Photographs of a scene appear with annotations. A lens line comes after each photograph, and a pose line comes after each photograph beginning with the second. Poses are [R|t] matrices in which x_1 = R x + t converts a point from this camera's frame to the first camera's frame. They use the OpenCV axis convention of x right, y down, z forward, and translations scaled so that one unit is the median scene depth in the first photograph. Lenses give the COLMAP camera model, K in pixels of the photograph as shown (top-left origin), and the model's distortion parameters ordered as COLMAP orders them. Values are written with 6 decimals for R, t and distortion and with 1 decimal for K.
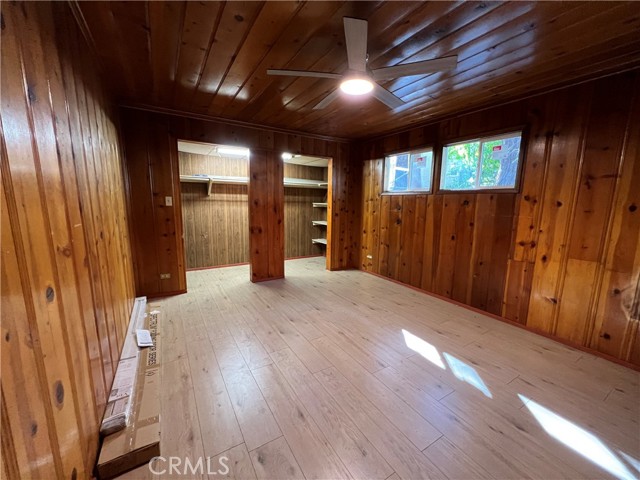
lens RADIAL K [[255.7, 0, 317.3], [0, 255.7, 240.0], [0, 0, 1]] dist [-0.000908, -0.000332]
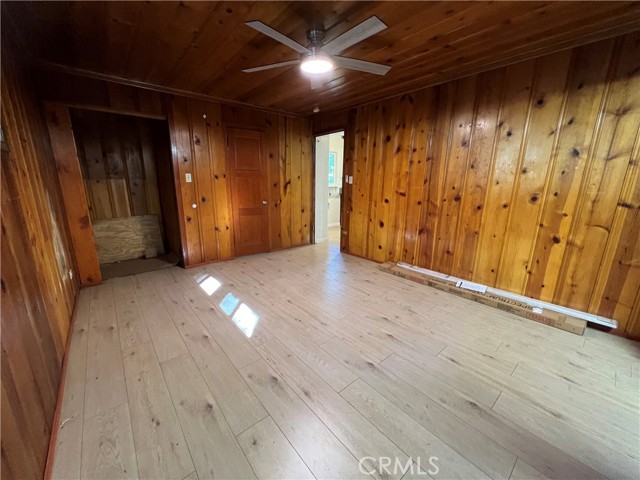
lens RADIAL K [[255.7, 0, 317.3], [0, 255.7, 240.0], [0, 0, 1]] dist [-0.000908, -0.000332]
pose [[-0.987521, 0.020620, -0.156134, 0.185559], [-0.040317, 0.925258, 0.377191, -0.186738], [0.152242, 0.378779, -0.912880, 1.266309]]
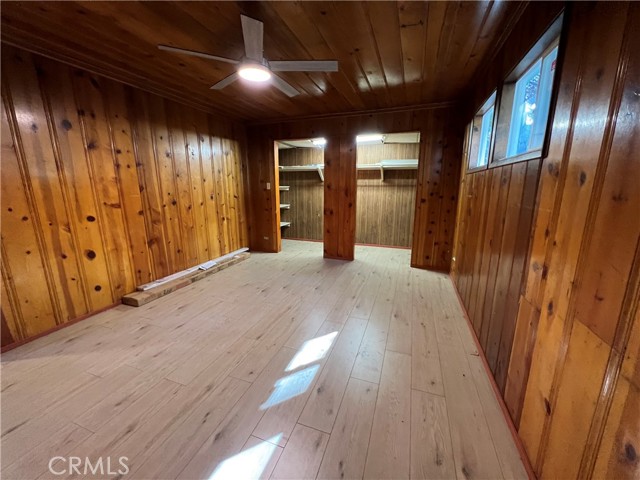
lens RADIAL K [[255.7, 0, 317.3], [0, 255.7, 240.0], [0, 0, 1]] dist [-0.000908, -0.000332]
pose [[0.624452, 0.149455, -0.766631, 0.697444], [-0.109469, 0.988581, 0.103558, -0.030387], [0.773354, 0.019255, 0.633682, 0.302272]]
